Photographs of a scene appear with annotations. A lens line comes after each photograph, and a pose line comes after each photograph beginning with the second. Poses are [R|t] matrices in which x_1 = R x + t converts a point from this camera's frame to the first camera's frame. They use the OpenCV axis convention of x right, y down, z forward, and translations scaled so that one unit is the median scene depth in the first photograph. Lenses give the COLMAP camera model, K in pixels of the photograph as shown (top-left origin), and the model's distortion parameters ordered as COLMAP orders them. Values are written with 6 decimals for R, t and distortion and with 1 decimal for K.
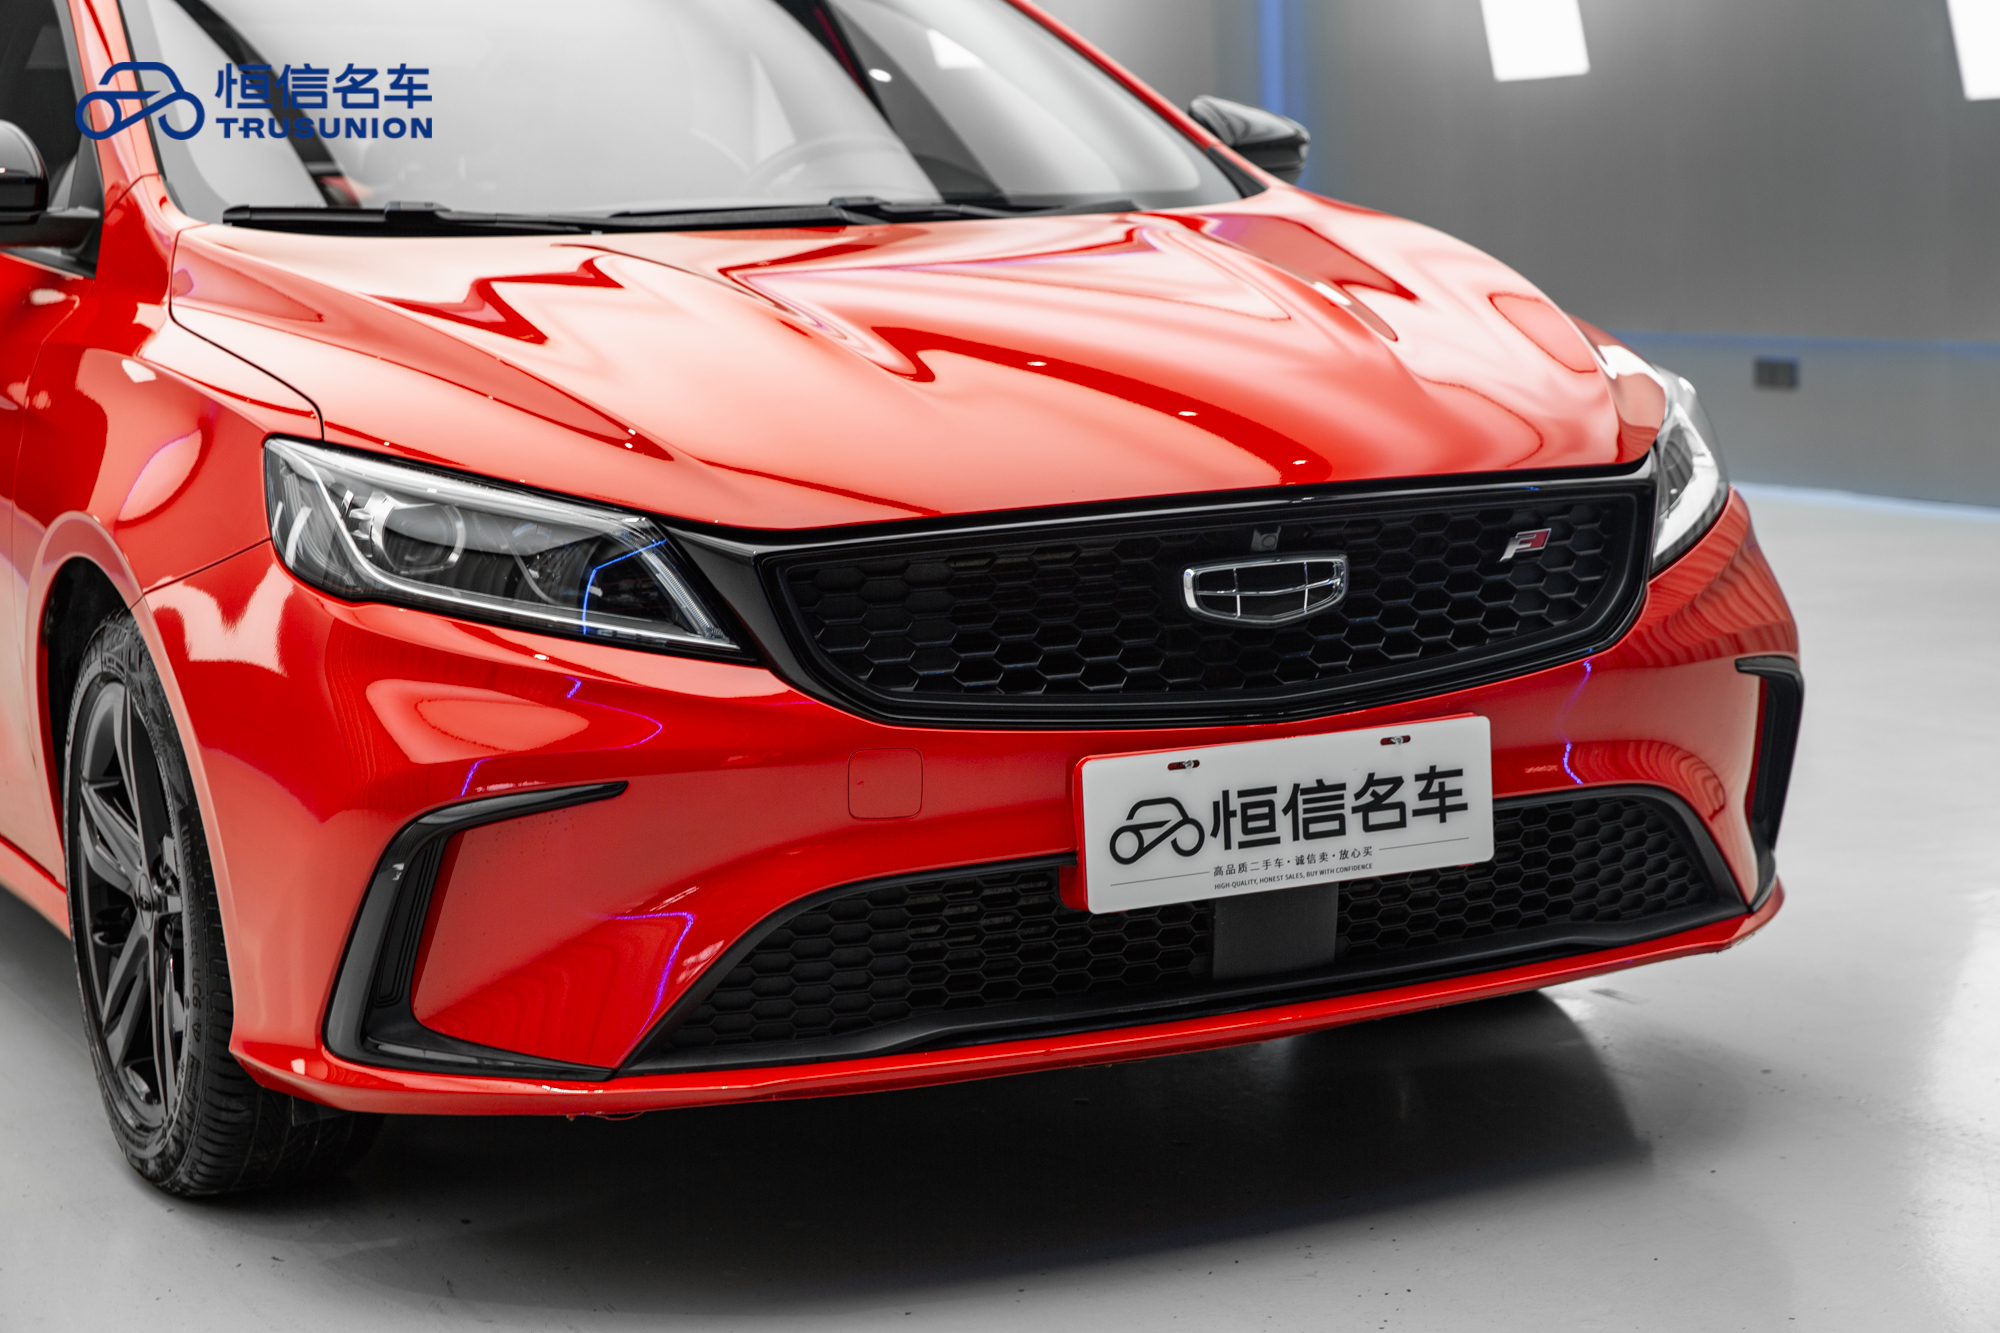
lens RADIAL K [[3720.6, 0, 1000.0], [0, 3720.6, 666.5], [0, 0, 1]] dist [0.154284, 0.224517]
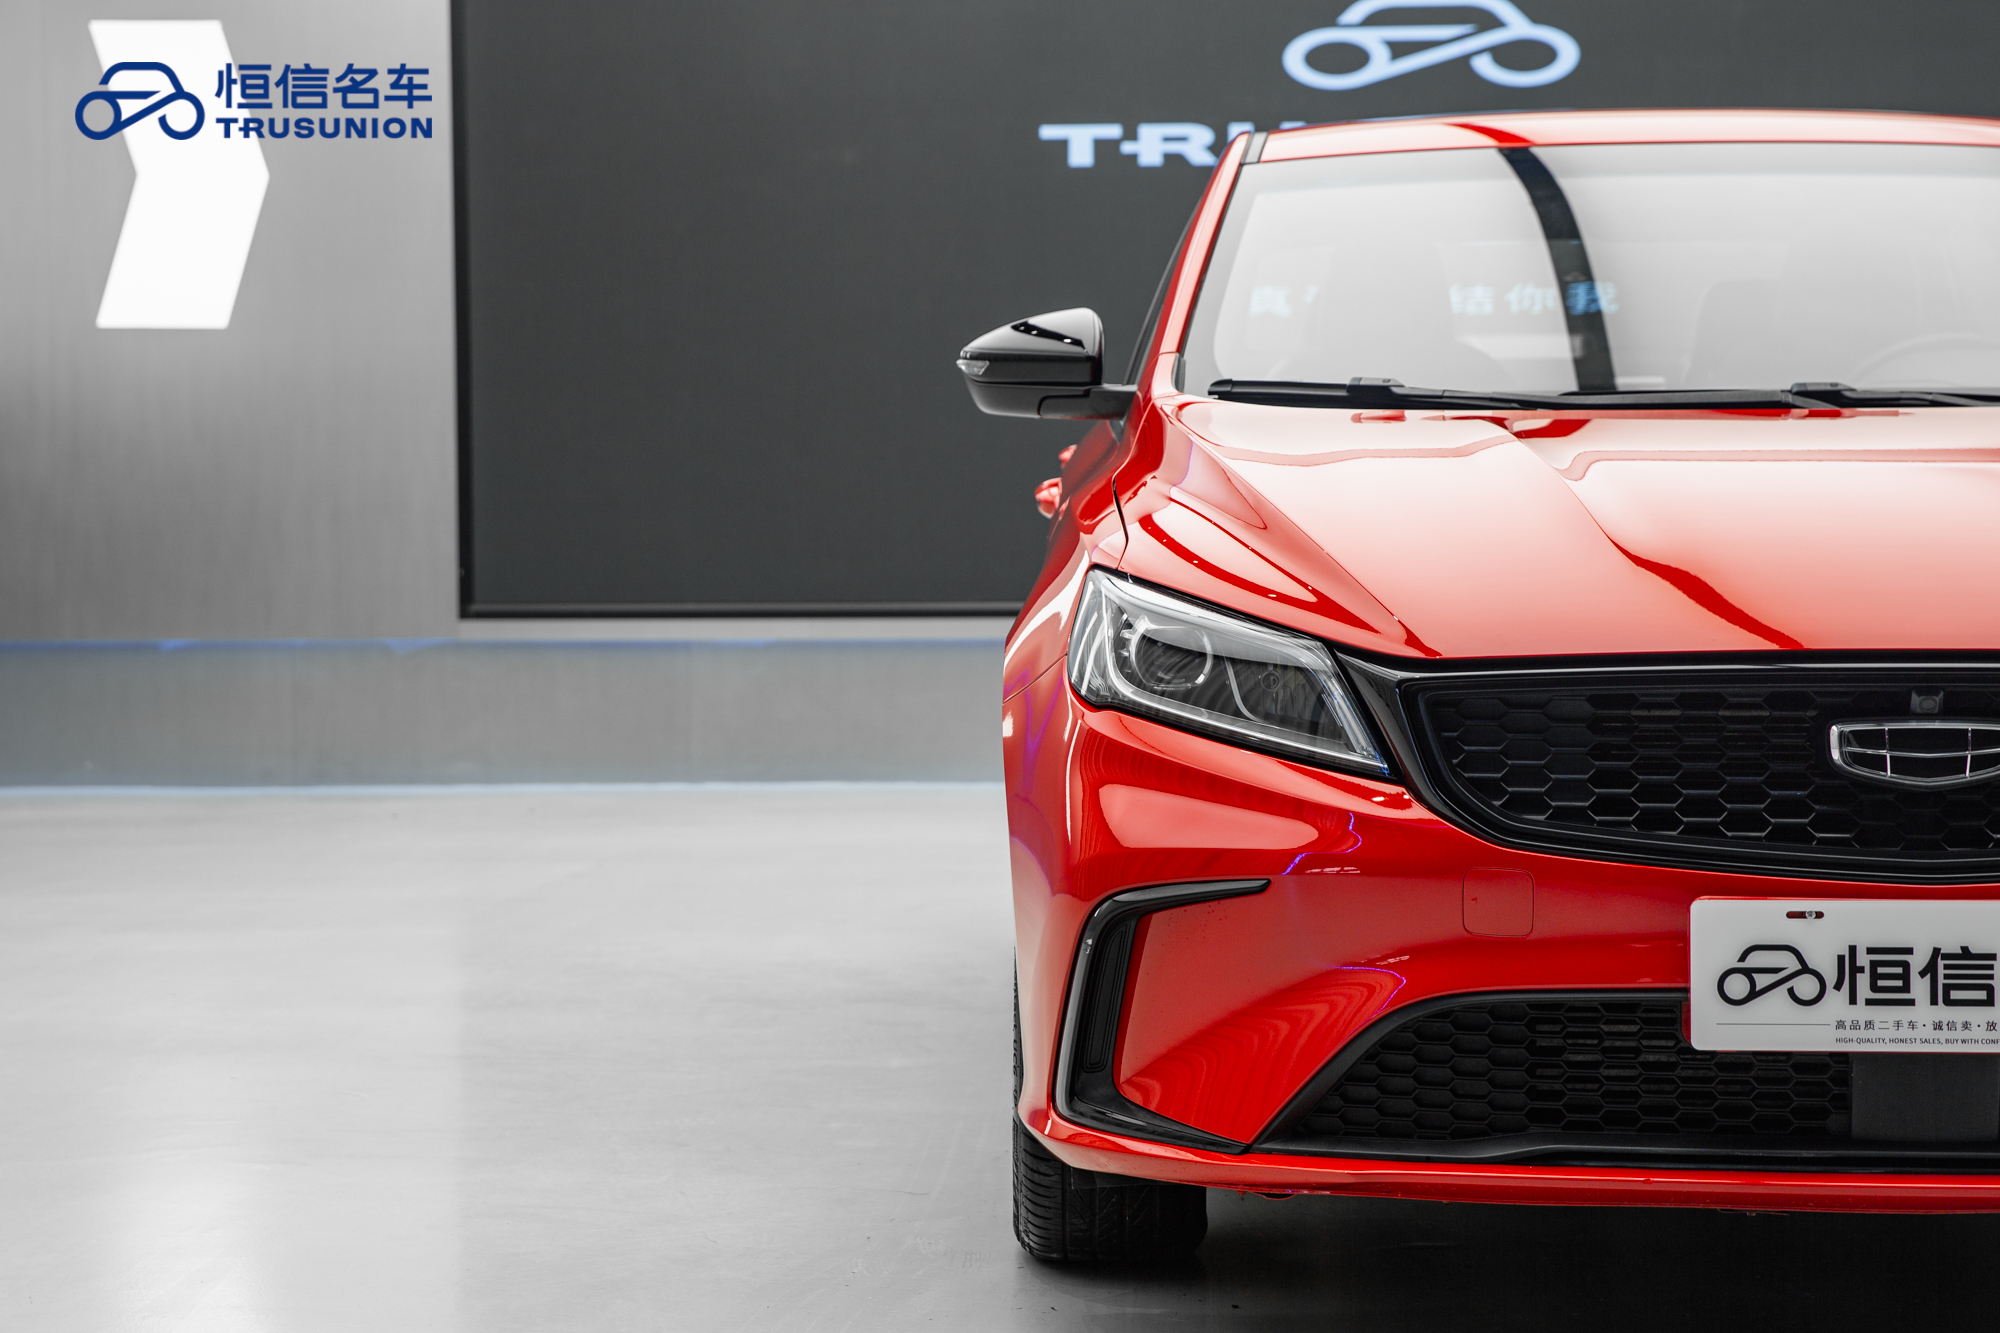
lens RADIAL K [[4135.4, 0, 1000.0], [0, 4135.4, 666.5], [0, 0, 1]] dist [0.180247, 0.291275]
pose [[0.879160, 0.053024, -0.473567, 0.384907], [-0.090455, 0.994291, -0.056597, 0.042667], [0.467862, 0.092594, 0.878938, -0.105974]]
